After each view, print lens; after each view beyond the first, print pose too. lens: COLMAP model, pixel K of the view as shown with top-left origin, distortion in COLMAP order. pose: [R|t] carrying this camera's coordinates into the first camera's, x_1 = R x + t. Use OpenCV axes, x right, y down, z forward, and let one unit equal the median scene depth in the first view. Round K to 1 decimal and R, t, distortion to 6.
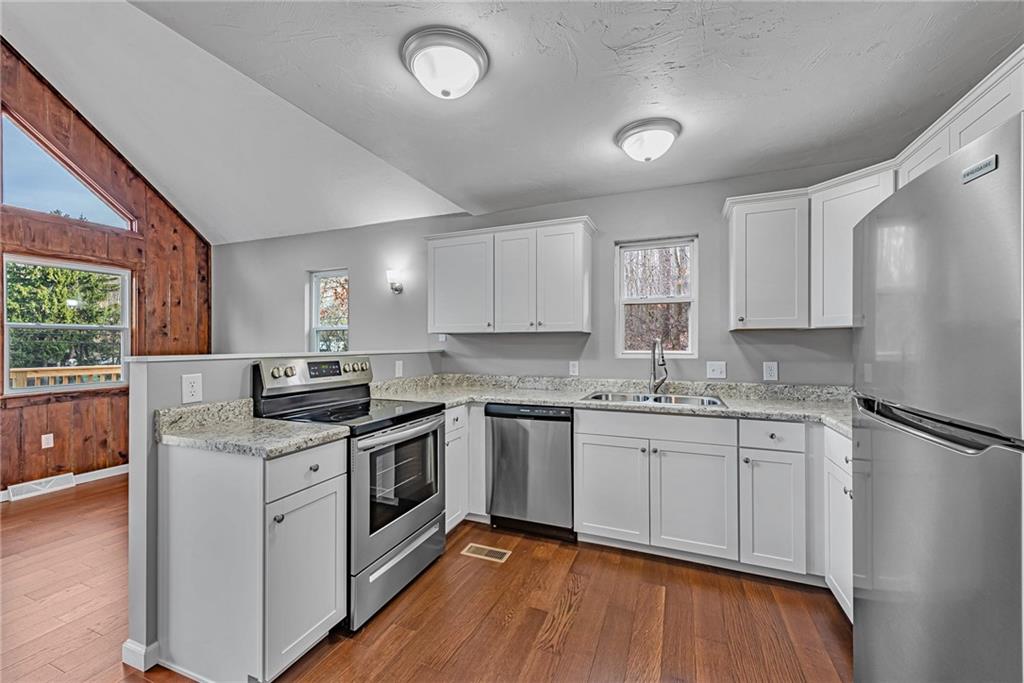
lens RADIAL K [[414.4, 0, 511.1], [0, 414.4, 344.2], [0, 0, 1]] dist [0.014026, -0.000108]
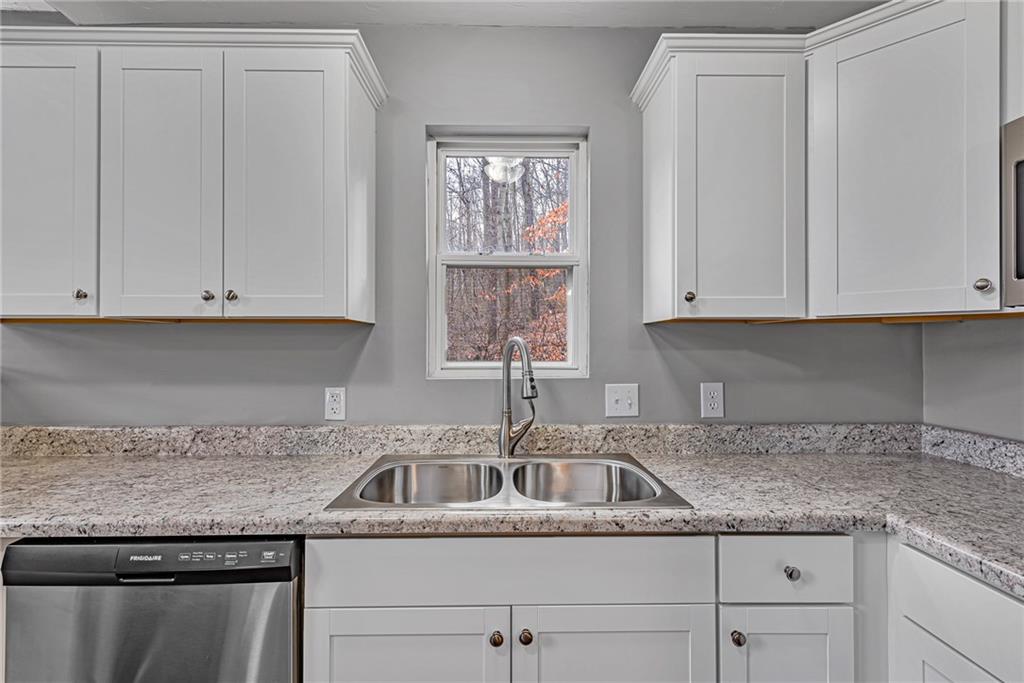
lens RADIAL K [[487.3, 0, 512.0], [0, 487.3, 341.5], [0, 0, 1]] dist [0.011196, -0.000792]
pose [[0.918642, 0.004918, 0.395059, 0.138206], [-0.002041, 0.999968, -0.007702, -0.004889], [-0.395085, 0.006269, 0.918623, 0.518698]]
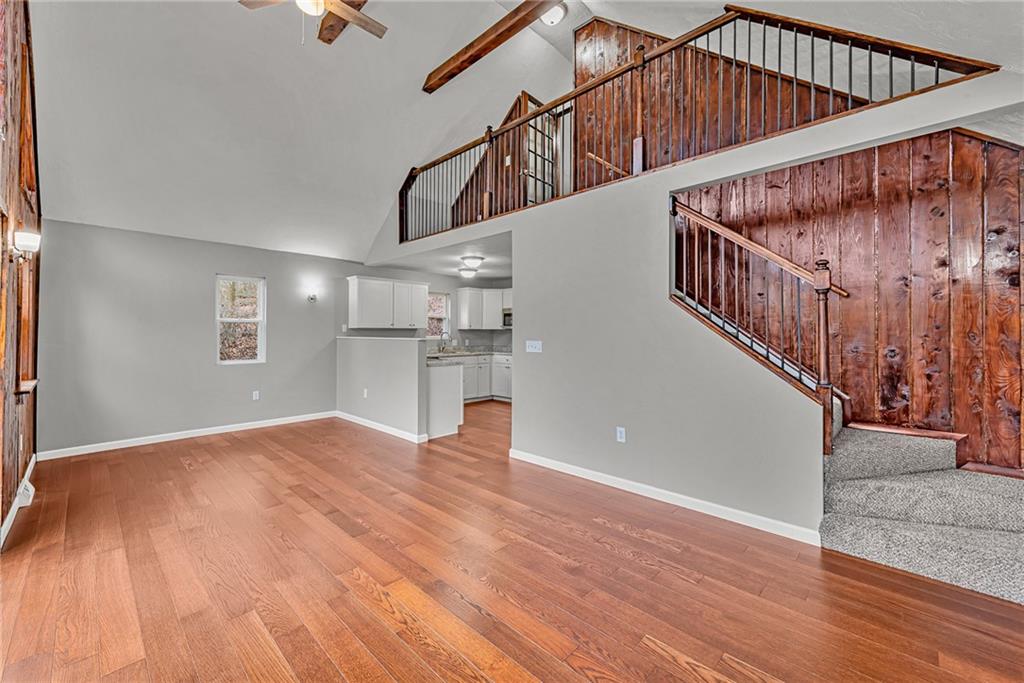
lens RADIAL K [[404.2, 0, 514.2], [0, 404.2, 342.8], [0, 0, 1]] dist [0.013259, -0.000398]
pose [[0.353749, -0.020297, 0.935120, -2.010362], [-0.002347, 0.999742, 0.022588, -0.001279], [-0.935337, -0.010185, 0.353610, -0.372551]]
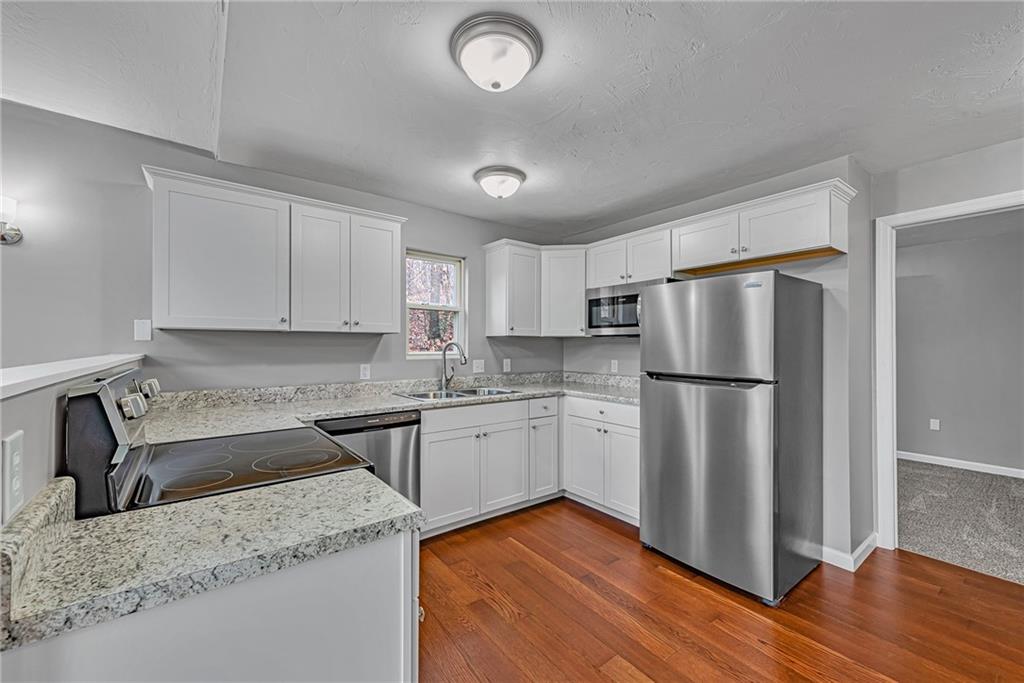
lens RADIAL K [[404.2, 0, 514.2], [0, 404.2, 342.8], [0, 0, 1]] dist [0.013259, -0.000398]
pose [[0.491897, 0.008257, 0.870614, -0.554959], [-0.003963, 0.999966, -0.007245, -0.002478], [-0.870644, 0.000114, 0.491913, 0.297680]]
